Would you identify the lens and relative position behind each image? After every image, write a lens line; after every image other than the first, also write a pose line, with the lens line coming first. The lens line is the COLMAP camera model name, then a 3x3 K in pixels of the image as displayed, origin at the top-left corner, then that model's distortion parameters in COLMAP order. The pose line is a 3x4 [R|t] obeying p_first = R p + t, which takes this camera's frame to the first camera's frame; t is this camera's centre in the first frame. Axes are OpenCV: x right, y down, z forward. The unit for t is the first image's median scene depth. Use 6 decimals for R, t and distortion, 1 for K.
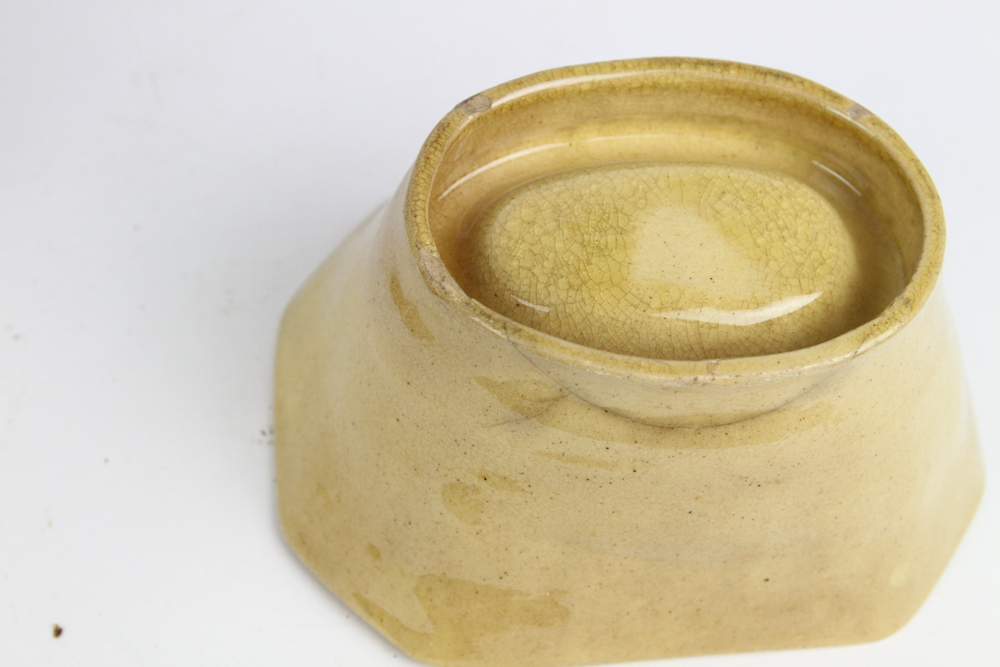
lens RADIAL K [[1526.3, 0, 496.4], [0, 1526.3, 334.2], [0, 0, 1]] dist [-0.005254, 0.000000]
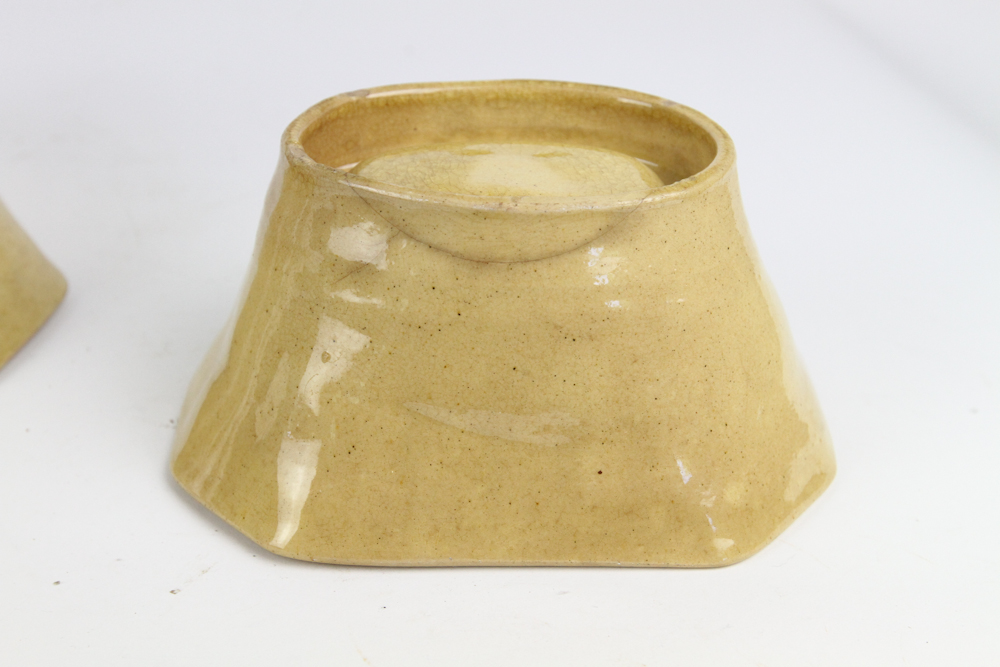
lens RADIAL K [[1526.3, 0, 503.5], [0, 1526.3, 332.1], [0, 0, 1]] dist [-0.005254, 0.000000]
pose [[0.997277, -0.005861, -0.073512, 0.195381], [-0.029609, 0.881138, -0.471932, 0.601003], [0.067540, 0.472824, 0.878565, 0.009453]]
